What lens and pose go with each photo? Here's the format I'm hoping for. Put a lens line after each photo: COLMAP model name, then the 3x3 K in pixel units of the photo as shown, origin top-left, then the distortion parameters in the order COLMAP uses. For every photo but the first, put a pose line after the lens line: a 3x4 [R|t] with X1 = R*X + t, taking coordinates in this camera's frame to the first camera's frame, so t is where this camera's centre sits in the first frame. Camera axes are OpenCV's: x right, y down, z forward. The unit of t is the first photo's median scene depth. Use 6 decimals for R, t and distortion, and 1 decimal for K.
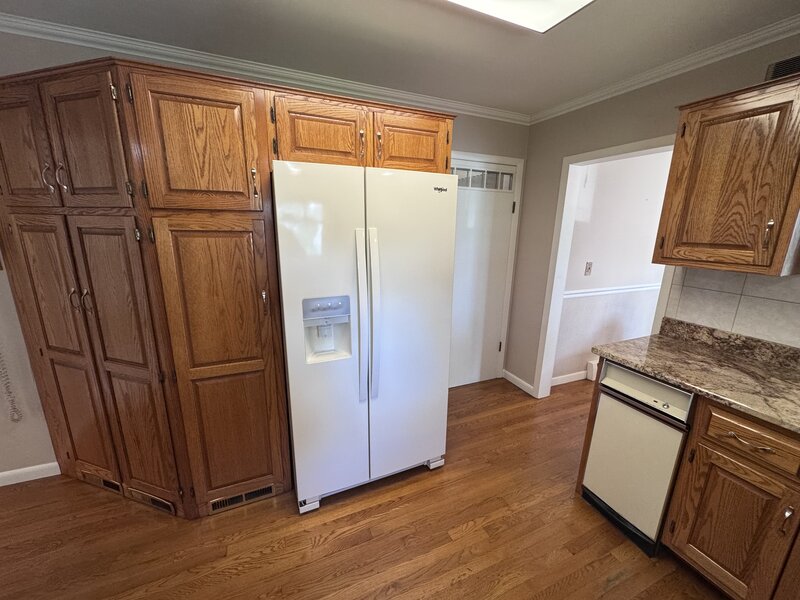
lens RADIAL K [[321.5, 0, 400.0], [0, 321.5, 300.0], [0, 0, 1]] dist [0.000185, 0.000150]
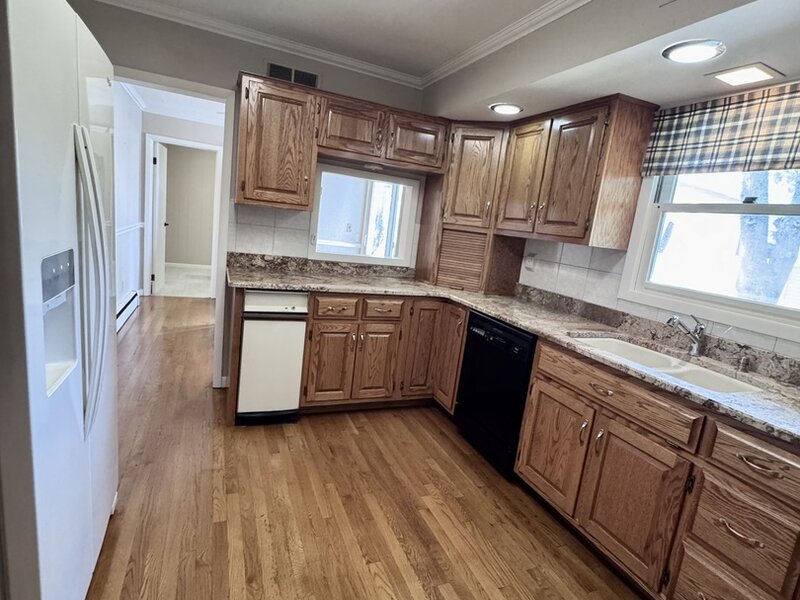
lens RADIAL K [[425.4, 0, 400.0], [0, 425.4, 300.0], [0, 0, 1]] dist [0.000557, 0.000166]
pose [[0.018991, -0.196499, 0.980320, -0.903448], [0.113235, 0.974611, 0.193161, -0.003376], [-0.993387, 0.107338, 0.040760, 0.454481]]
